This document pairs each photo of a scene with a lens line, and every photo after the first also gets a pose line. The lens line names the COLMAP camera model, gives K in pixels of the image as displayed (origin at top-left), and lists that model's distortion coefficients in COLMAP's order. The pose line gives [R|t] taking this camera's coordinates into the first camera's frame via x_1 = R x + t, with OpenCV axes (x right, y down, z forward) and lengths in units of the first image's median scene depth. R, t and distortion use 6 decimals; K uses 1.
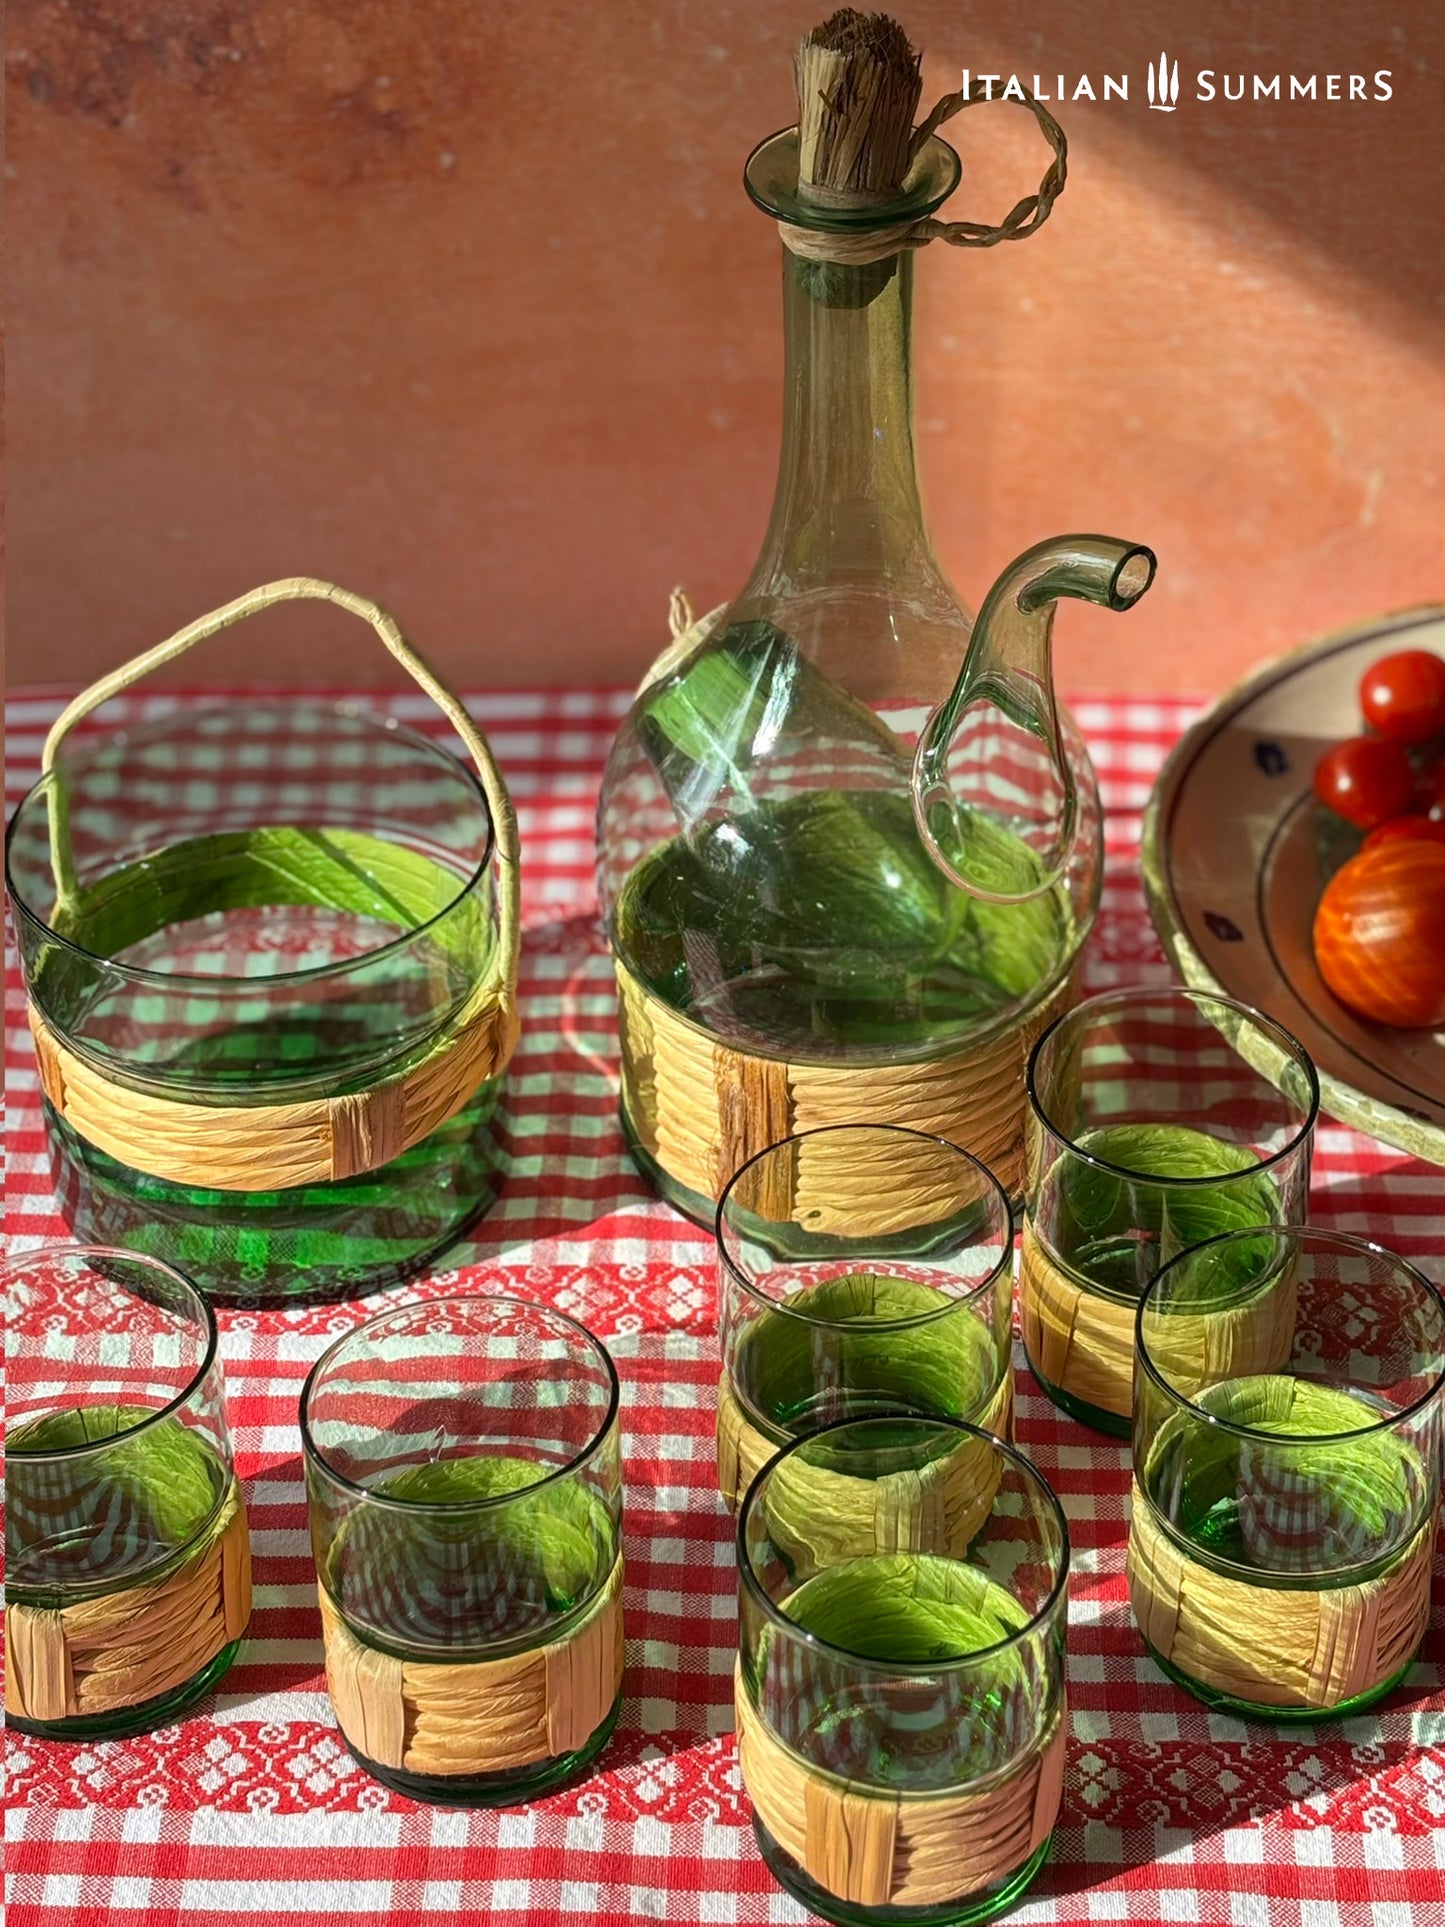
lens RADIAL K [[3819.3, 0, 722.5], [0, 3819.3, 937.5], [0, 0, 1]] dist [0.247801, -0.675283]
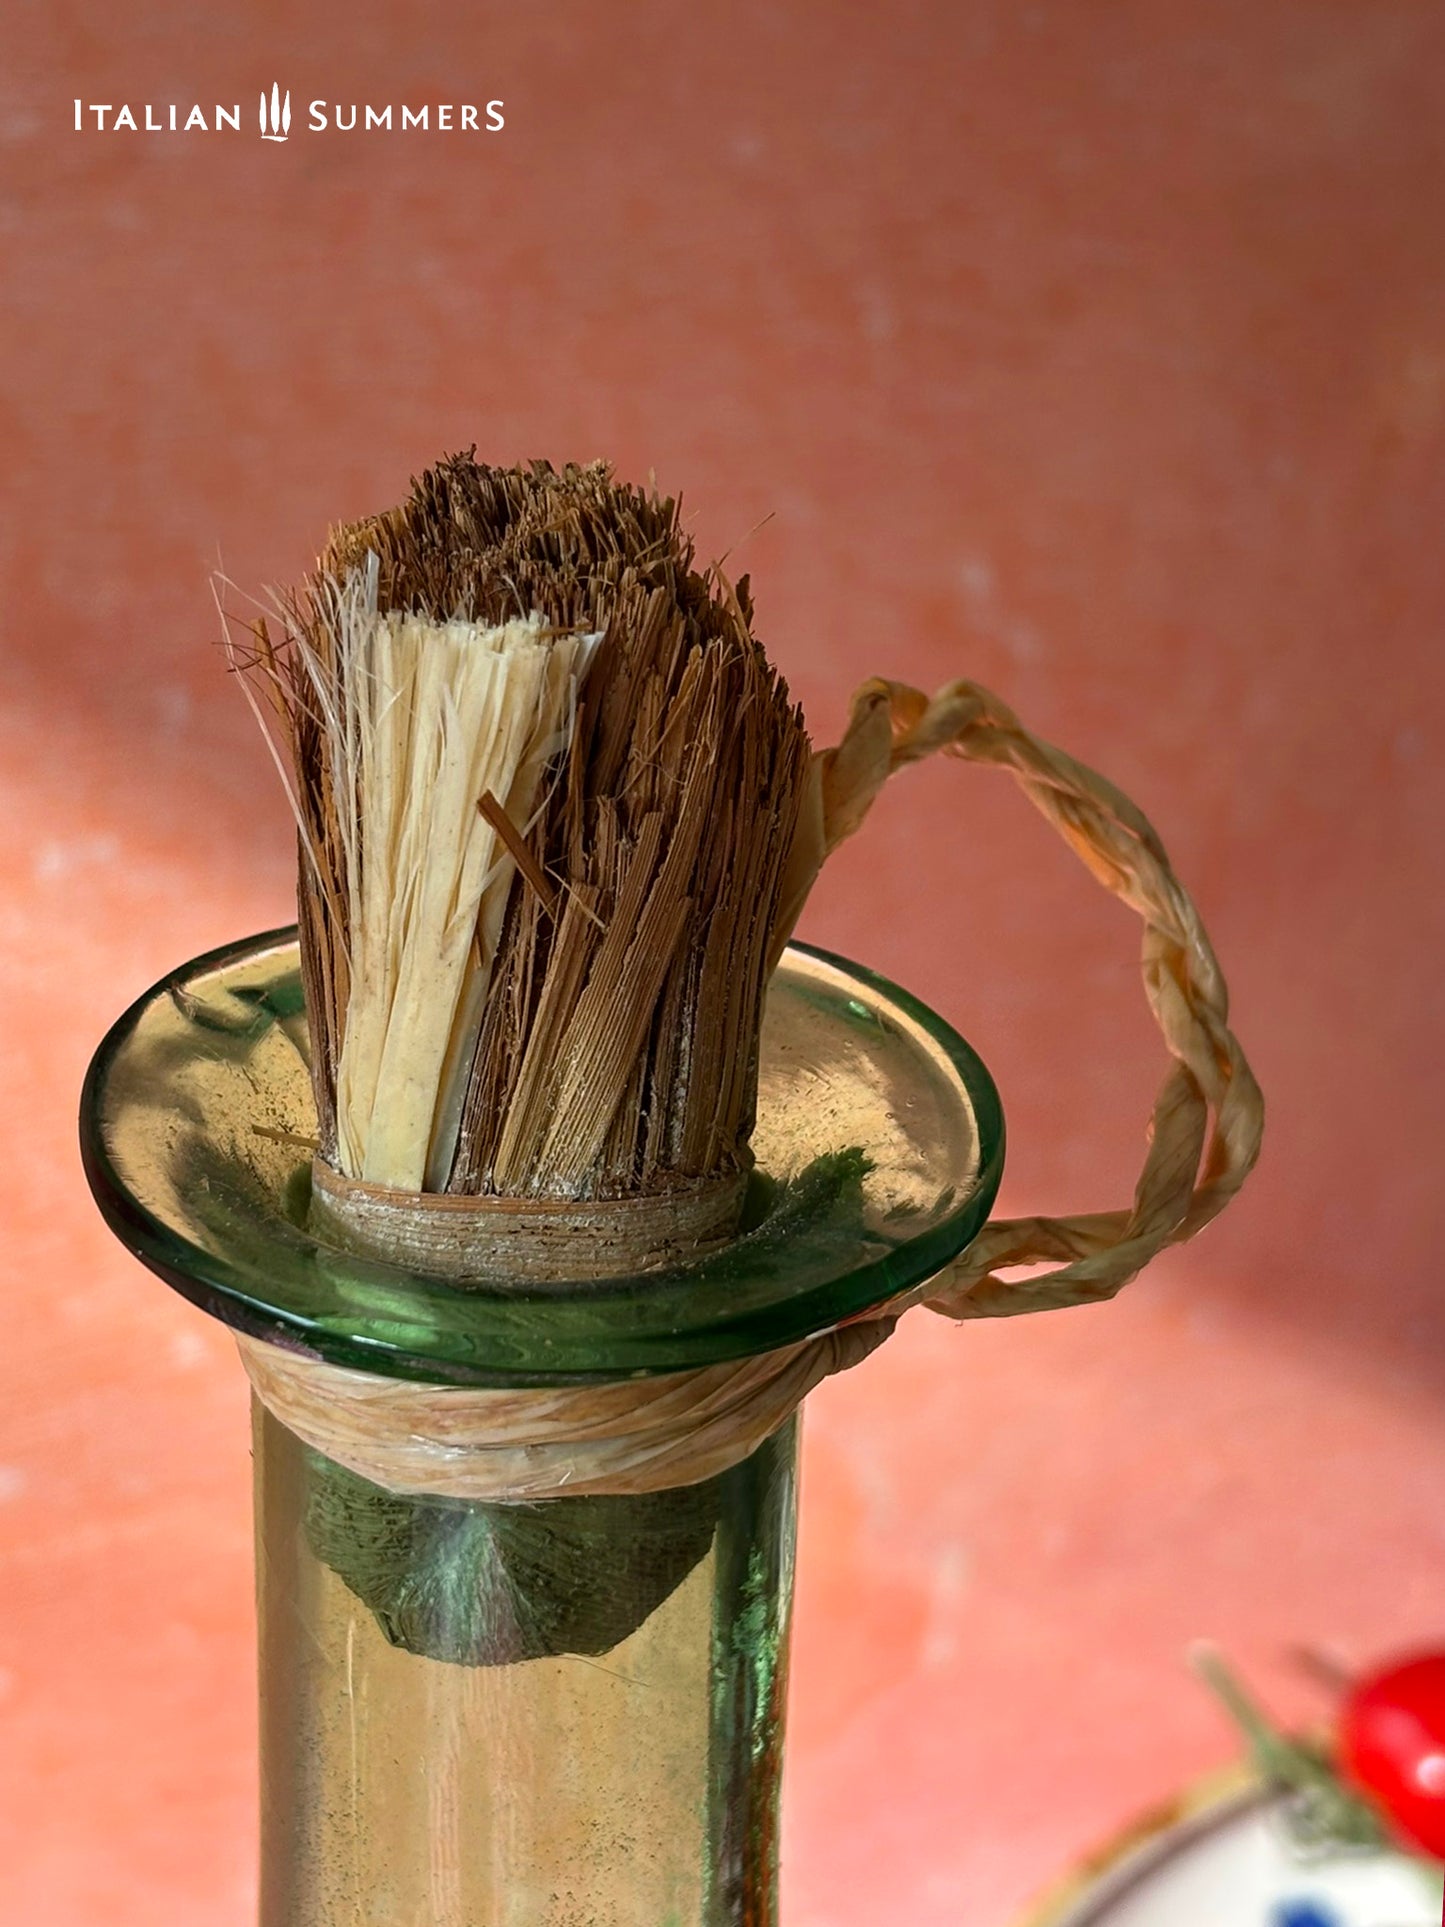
lens RADIAL K [[3819.3, 0, 722.5], [0, 3819.3, 937.5], [0, 0, 1]] dist [0.247801, -0.675283]
pose [[0.868941, -0.158963, 0.468692, -0.067090], [0.249312, 0.958674, -0.137070, -0.174717], [-0.427534, 0.235956, 0.872662, 0.789344]]
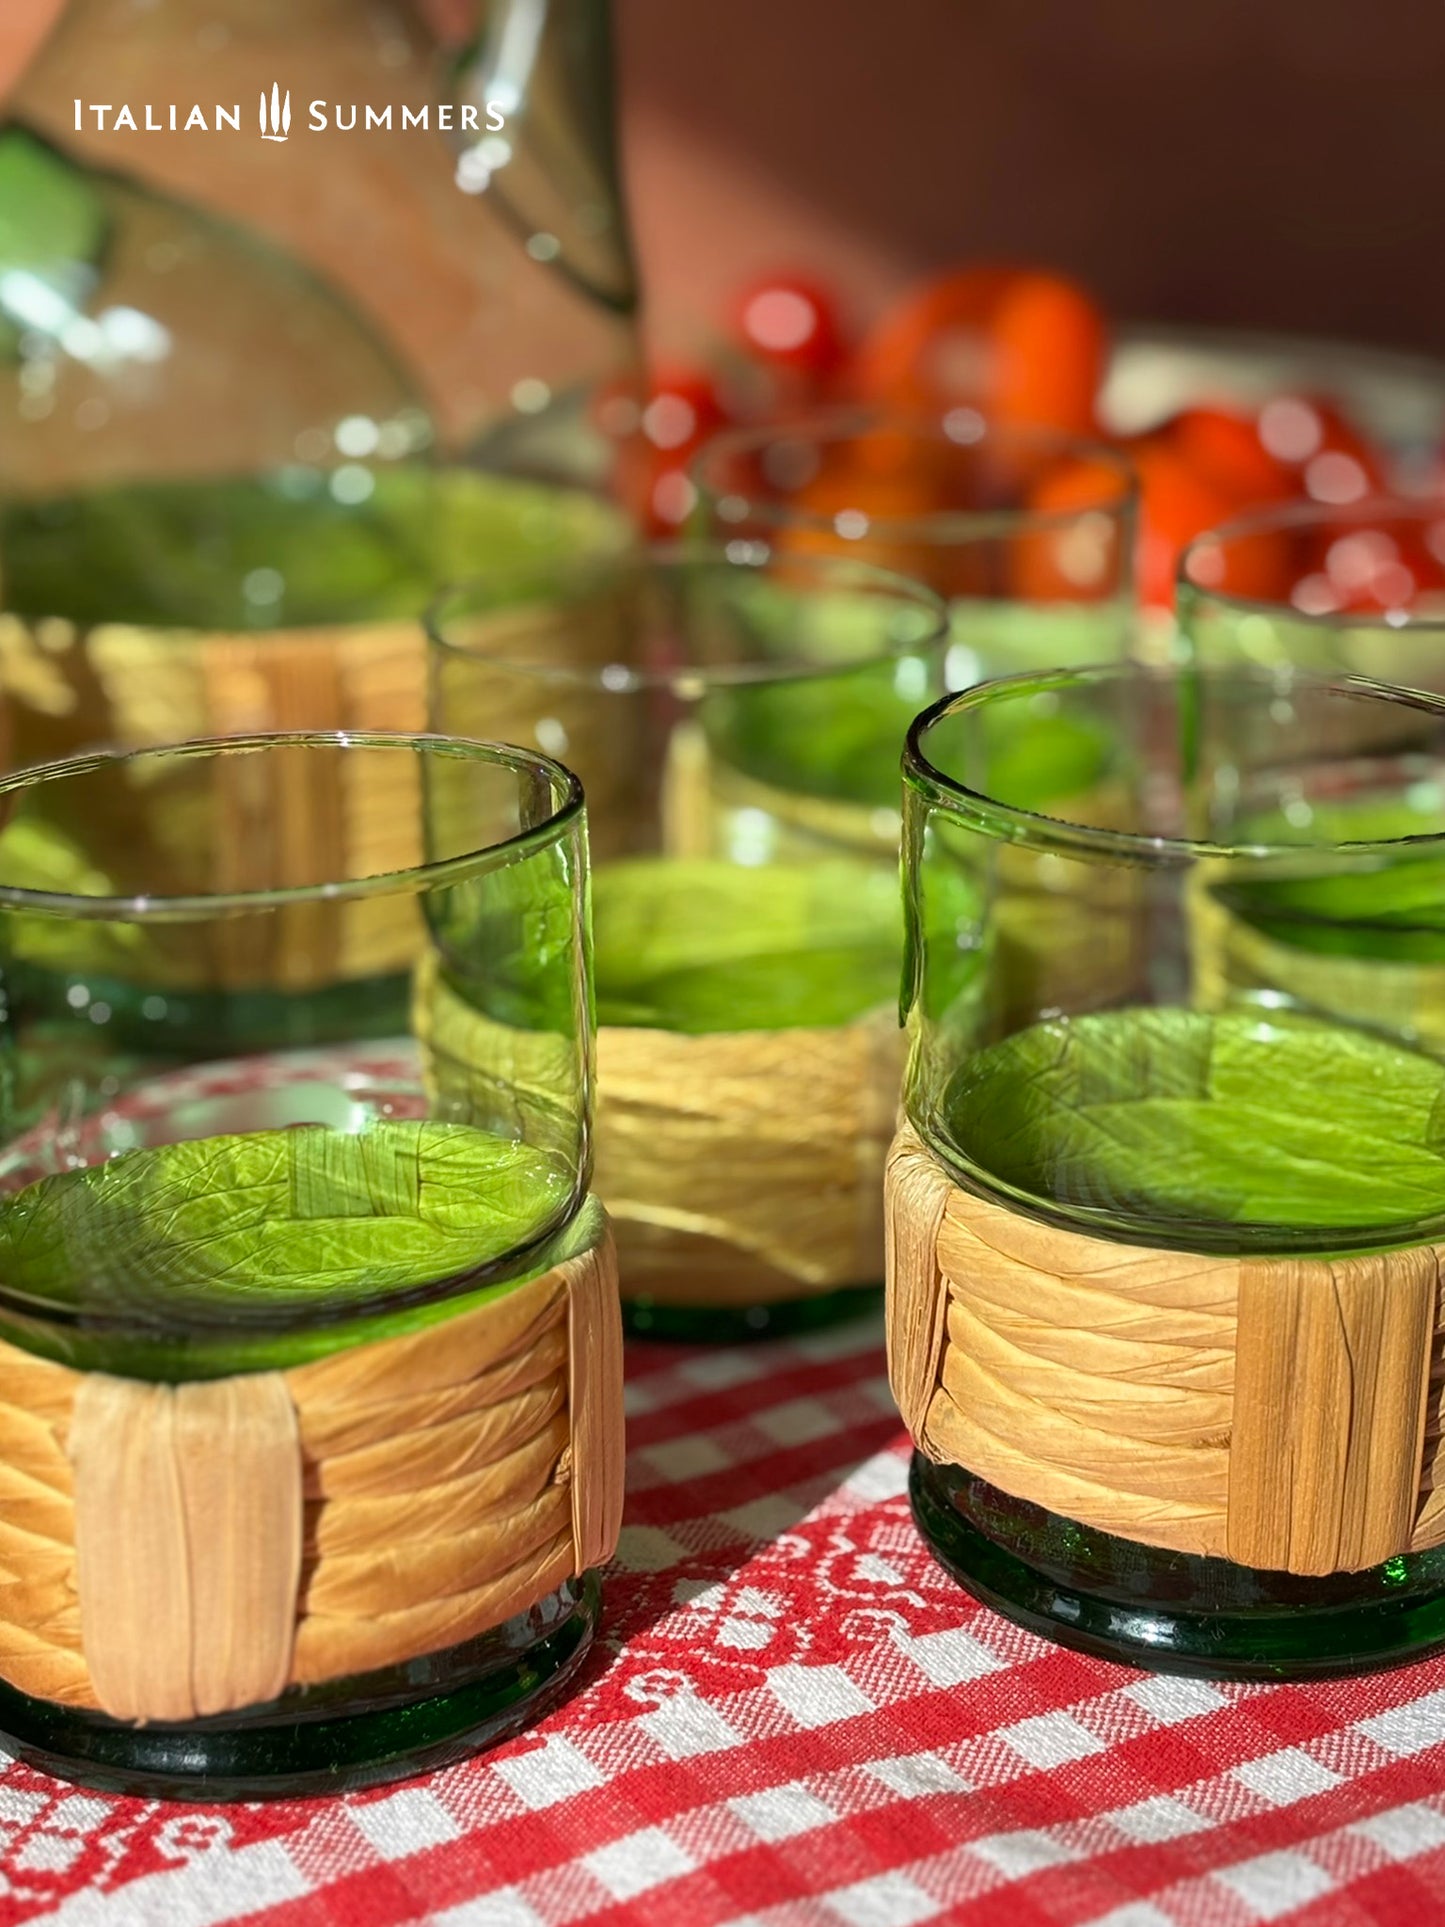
lens RADIAL K [[3819.3, 0, 722.5], [0, 3819.3, 937.5], [0, 0, 1]] dist [0.247801, -0.675283]
pose [[0.827479, -0.161664, 0.537721, -0.250870], [0.328002, 0.916444, -0.229225, 0.248294], [-0.455734, 0.366053, 0.811364, 0.602708]]
